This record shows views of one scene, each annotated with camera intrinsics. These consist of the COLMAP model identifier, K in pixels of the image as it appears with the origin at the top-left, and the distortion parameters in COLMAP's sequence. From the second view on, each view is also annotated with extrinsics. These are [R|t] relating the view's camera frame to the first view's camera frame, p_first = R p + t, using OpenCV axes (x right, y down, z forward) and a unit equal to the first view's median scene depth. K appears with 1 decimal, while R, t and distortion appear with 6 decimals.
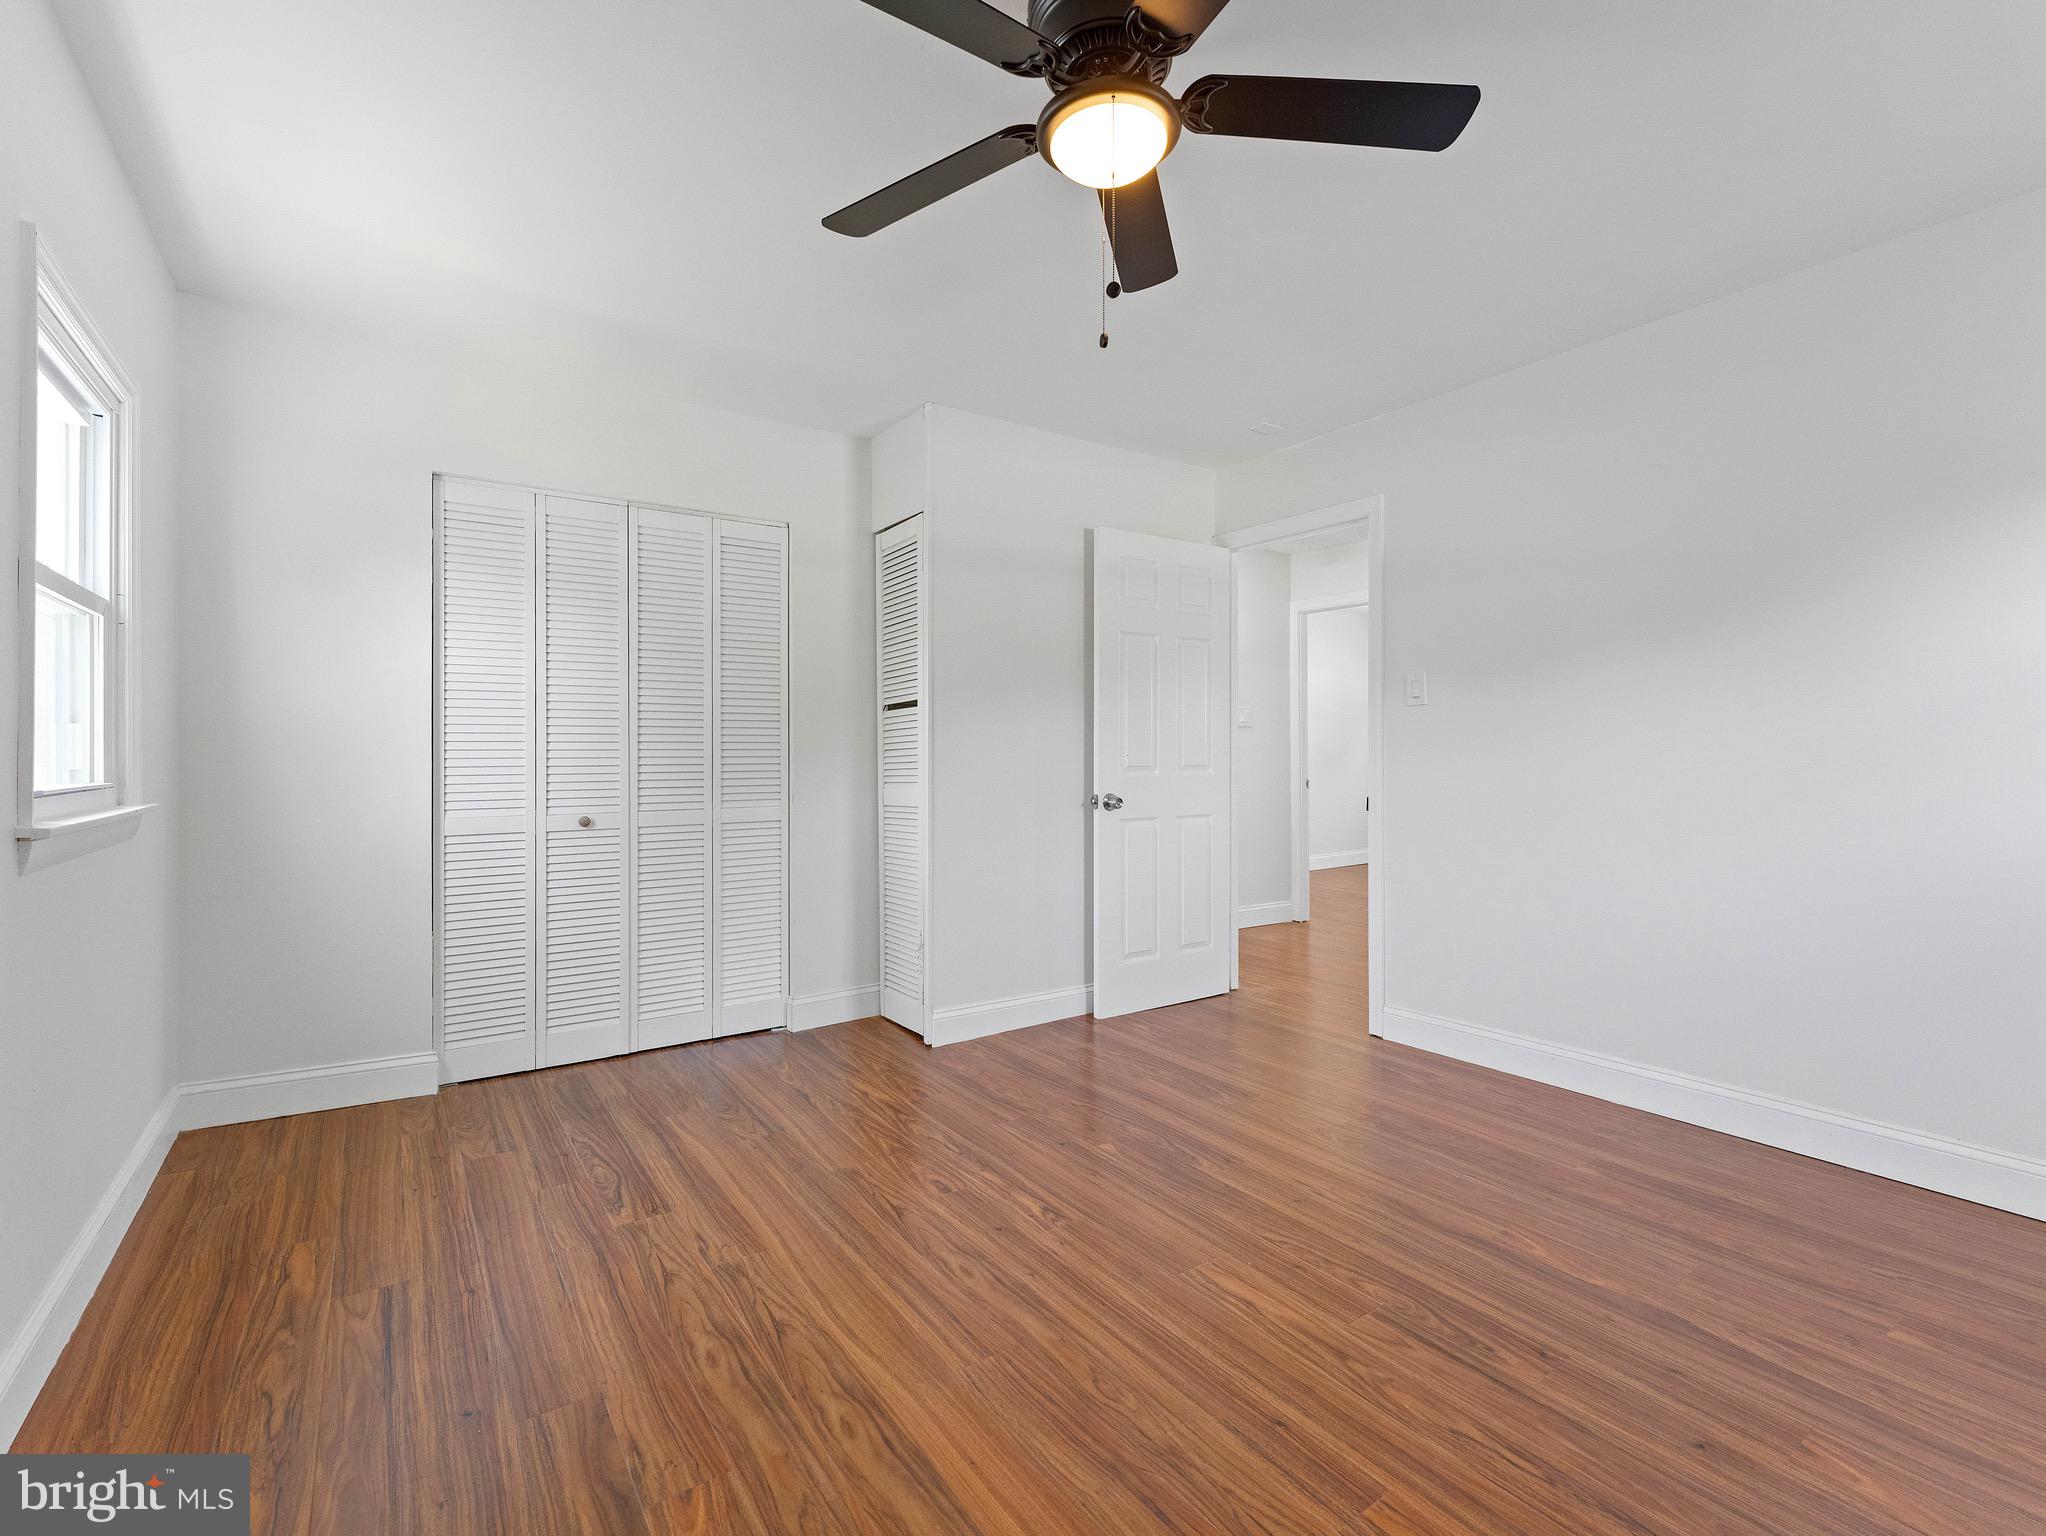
lens RADIAL K [[926.9, 0, 1023.0], [0, 926.9, 768.0], [0, 0, 1]] dist [0.000336, -0.000263]
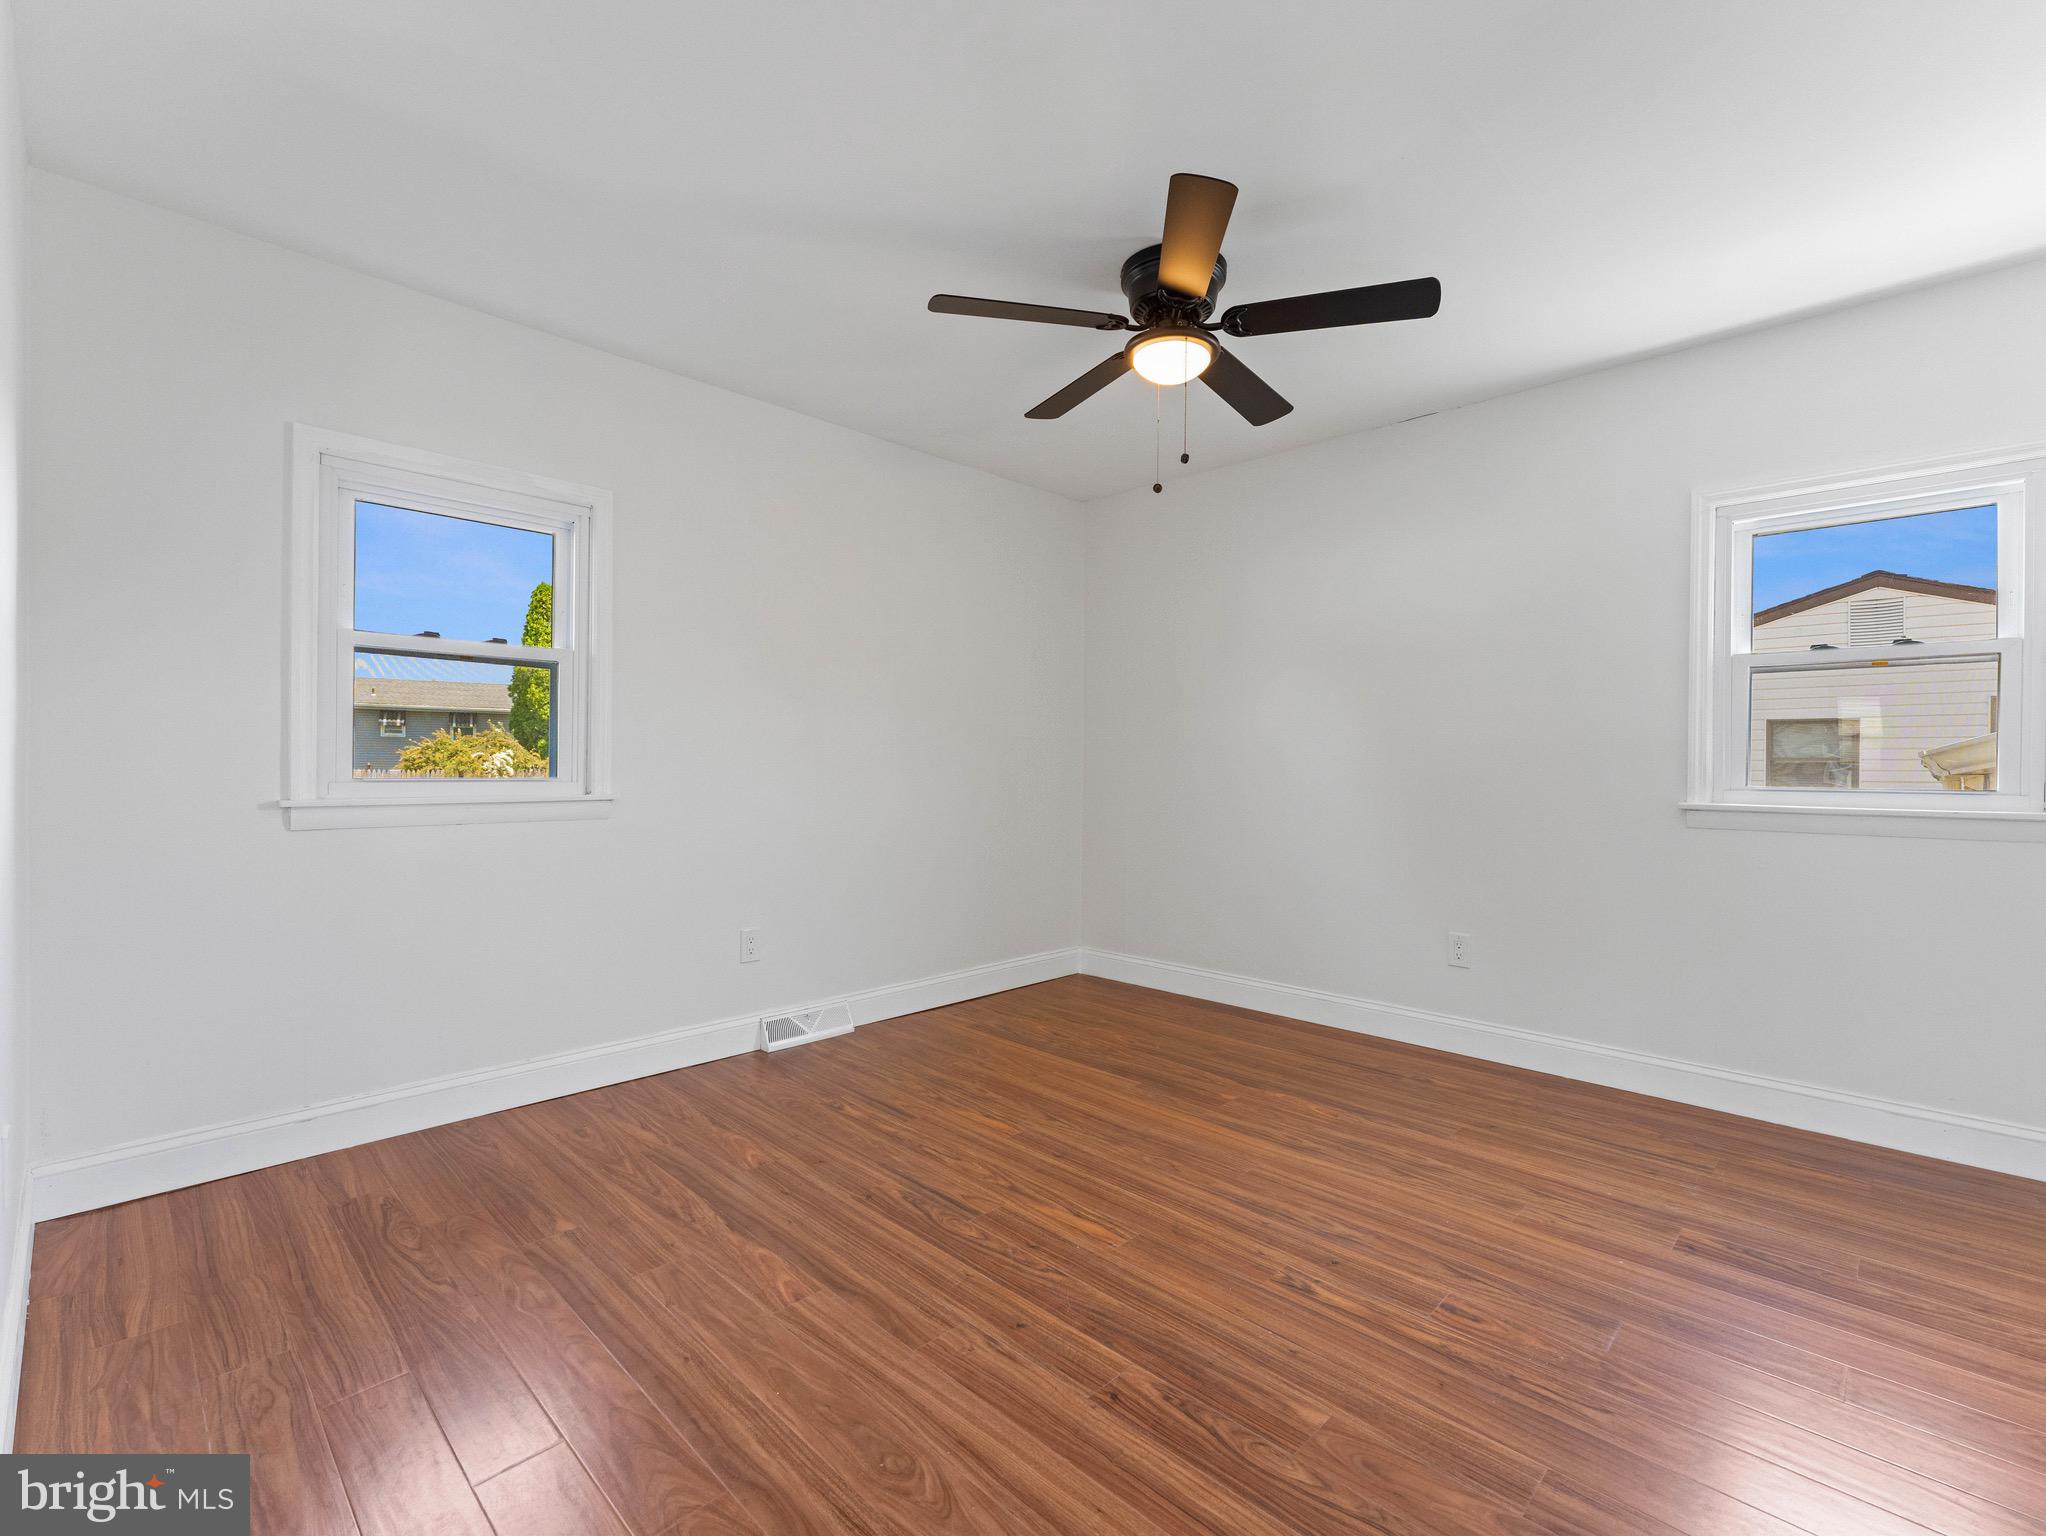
lens RADIAL K [[926.9, 0, 1023.0], [0, 926.9, 768.0], [0, 0, 1]] dist [0.000336, -0.000263]
pose [[-0.981684, -0.006308, -0.190412, 0.503223], [-0.009674, 0.999813, 0.016751, -0.023003], [0.190271, 0.018287, -0.981561, 1.986856]]
